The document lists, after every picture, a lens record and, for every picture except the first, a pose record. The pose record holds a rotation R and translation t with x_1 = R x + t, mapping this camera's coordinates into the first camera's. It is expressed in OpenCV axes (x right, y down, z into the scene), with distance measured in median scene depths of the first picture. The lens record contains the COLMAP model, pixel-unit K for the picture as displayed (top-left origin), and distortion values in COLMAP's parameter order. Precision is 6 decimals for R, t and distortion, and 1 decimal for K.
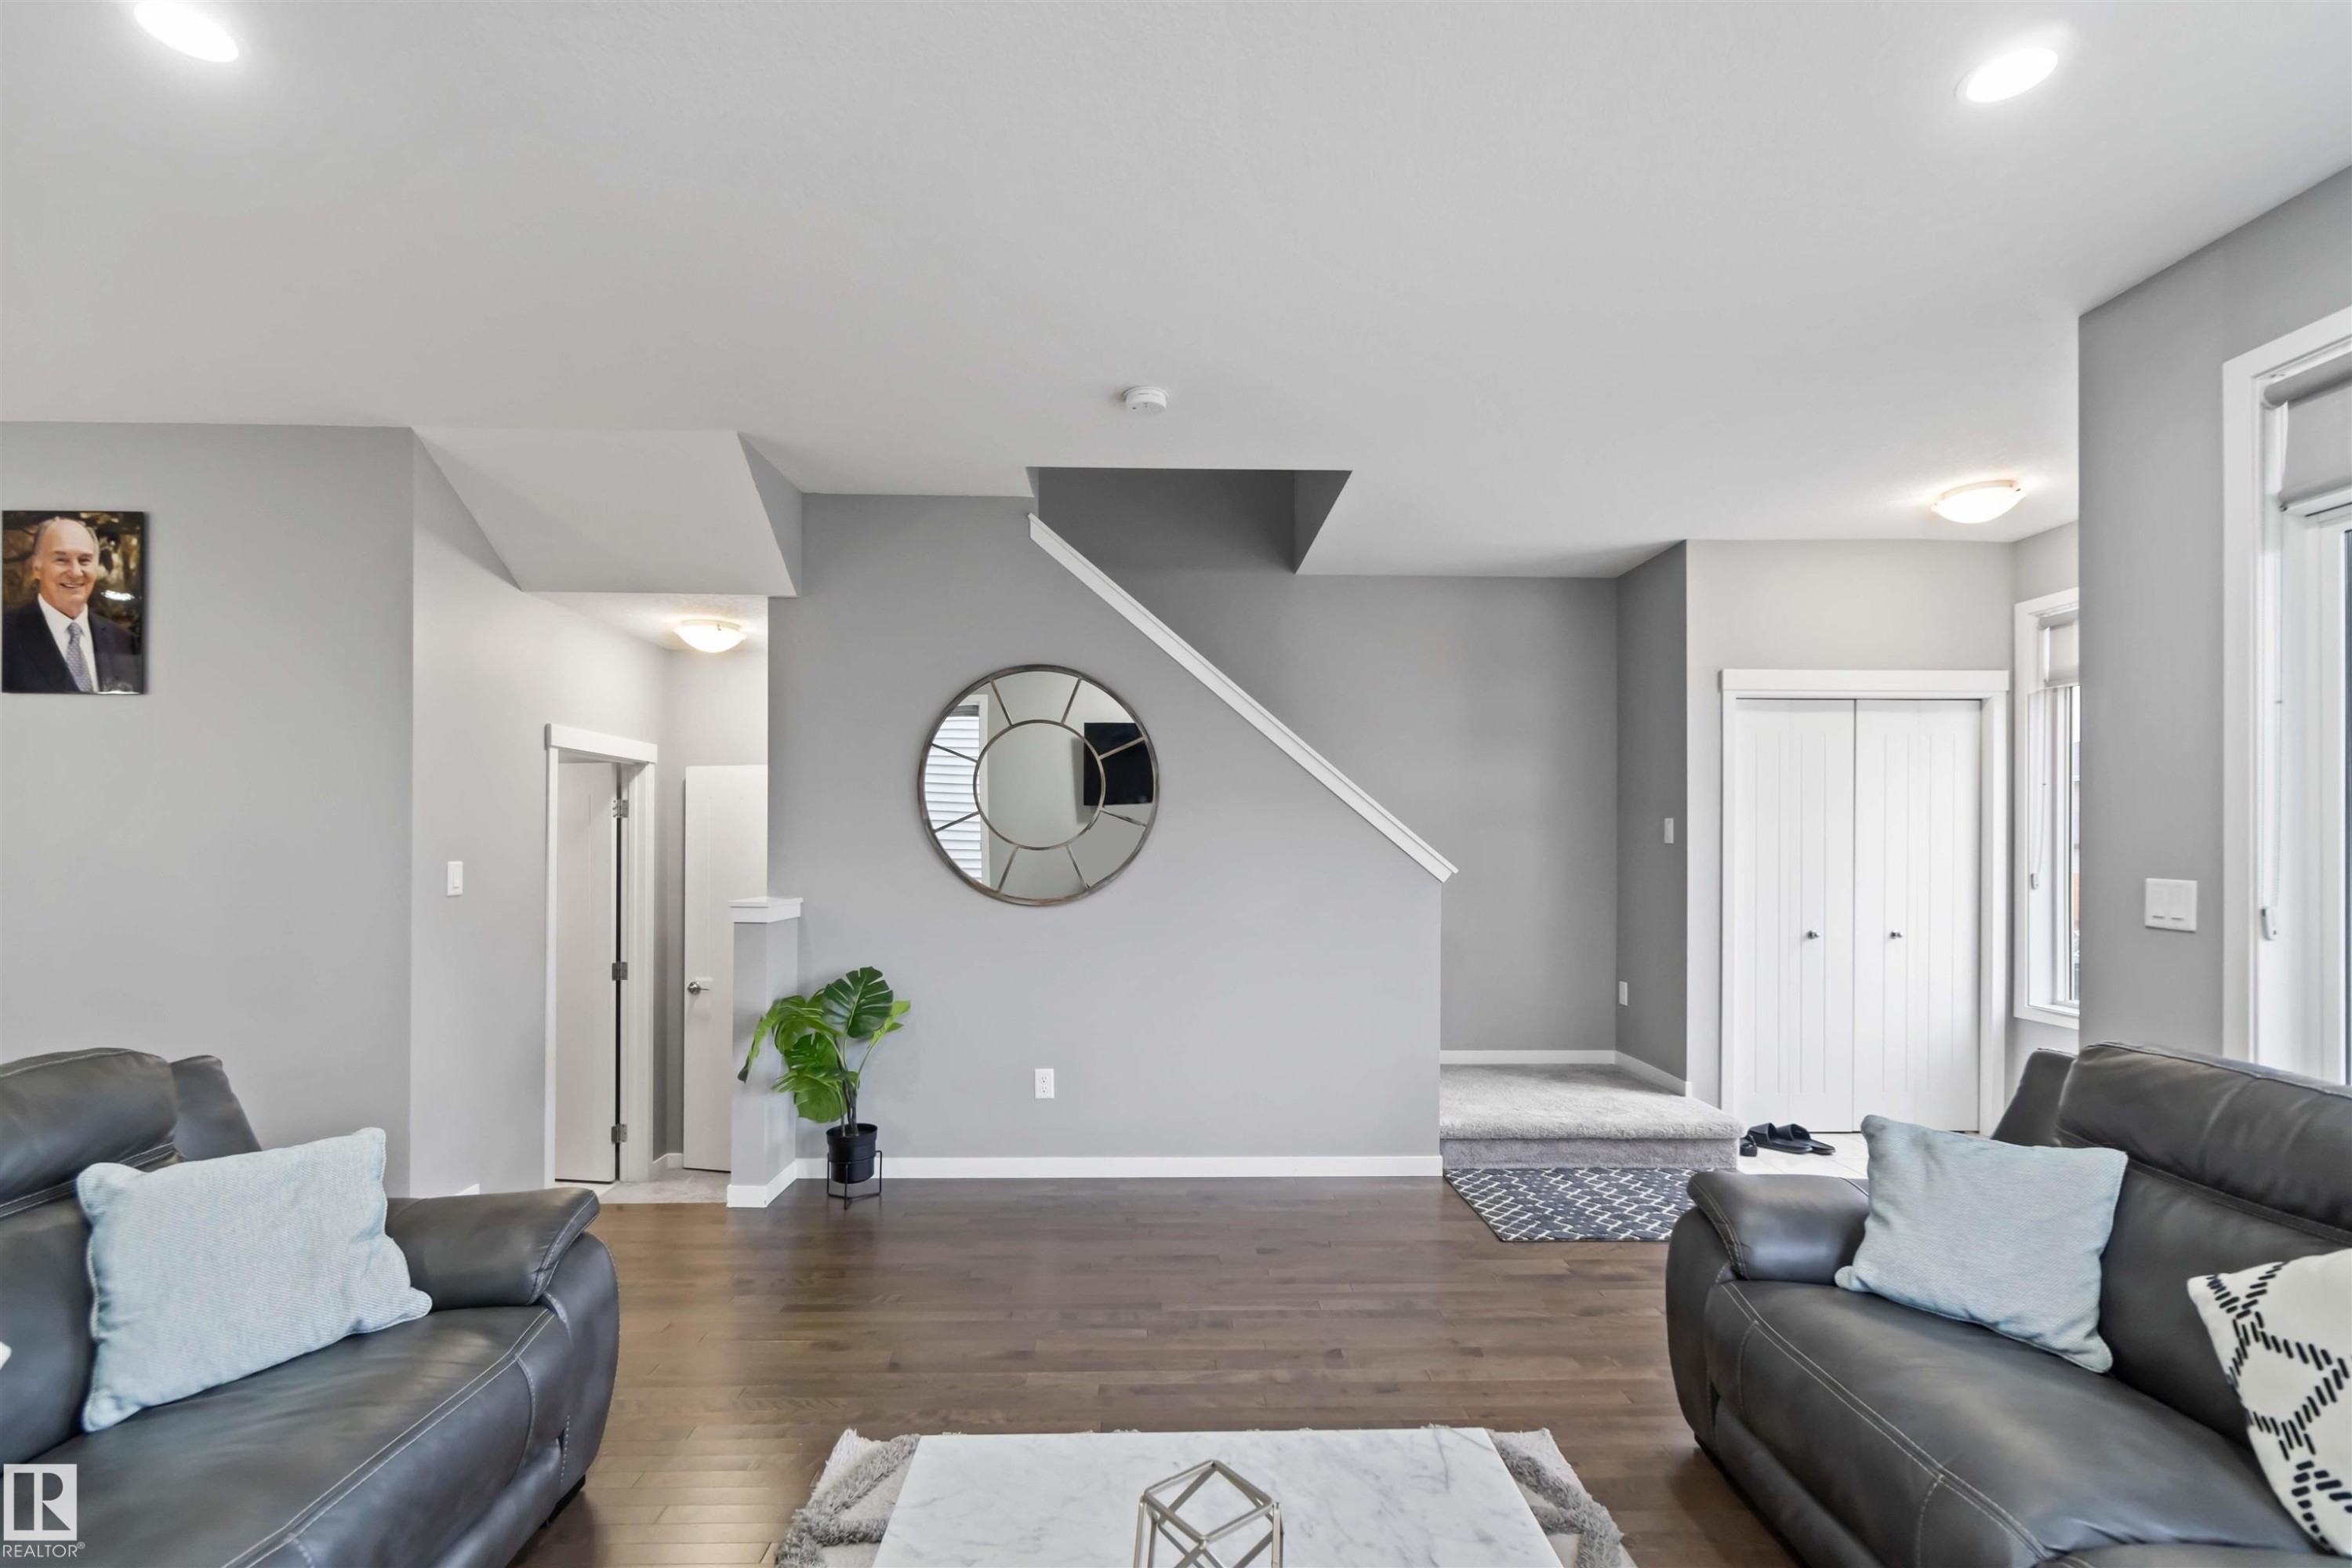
lens RADIAL K [[1029.7, 0, 1175.5], [0, 1029.7, 839.9], [0, 0, 1]] dist [-0.002022, -0.000331]
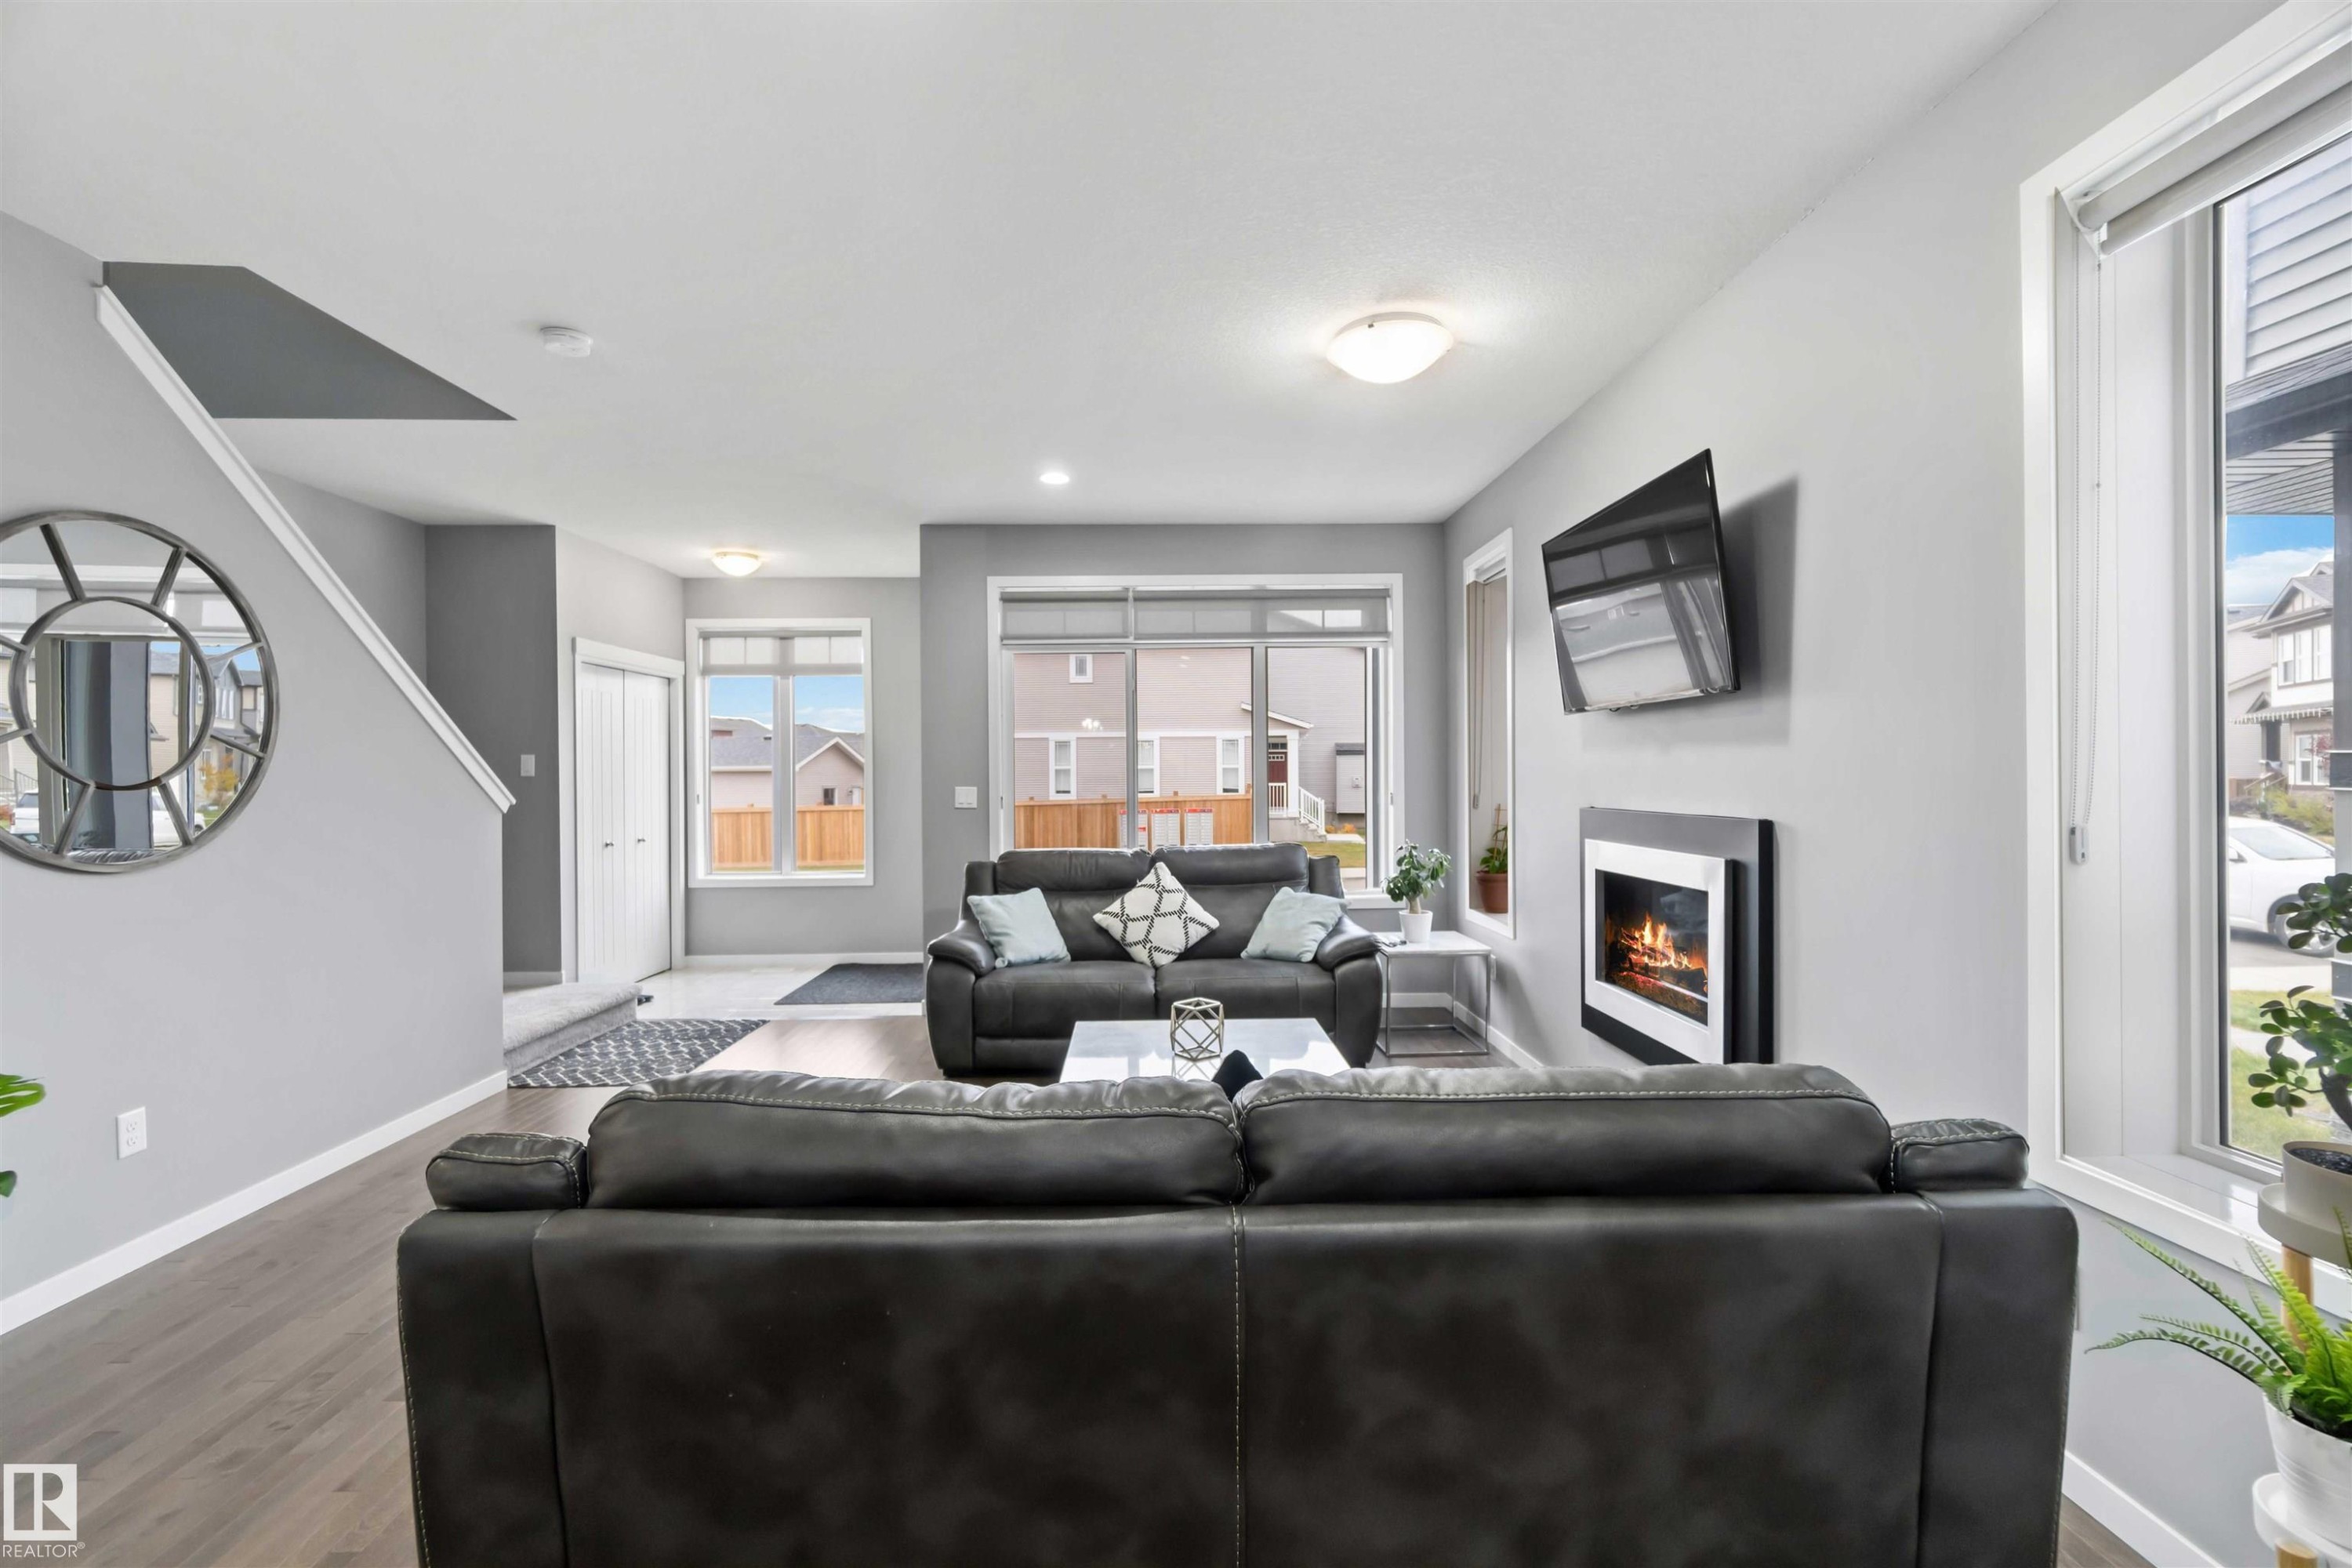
lens RADIAL K [[1010.8, 0, 1176.0], [0, 1010.8, 784.0], [0, 0, 1]] dist [-0.000898, -0.000143]
pose [[0.007304, -0.014741, 0.999865, -0.790116], [0.008125, 0.999859, 0.014682, 0.001198], [-0.999940, 0.008017, 0.007423, 0.299236]]
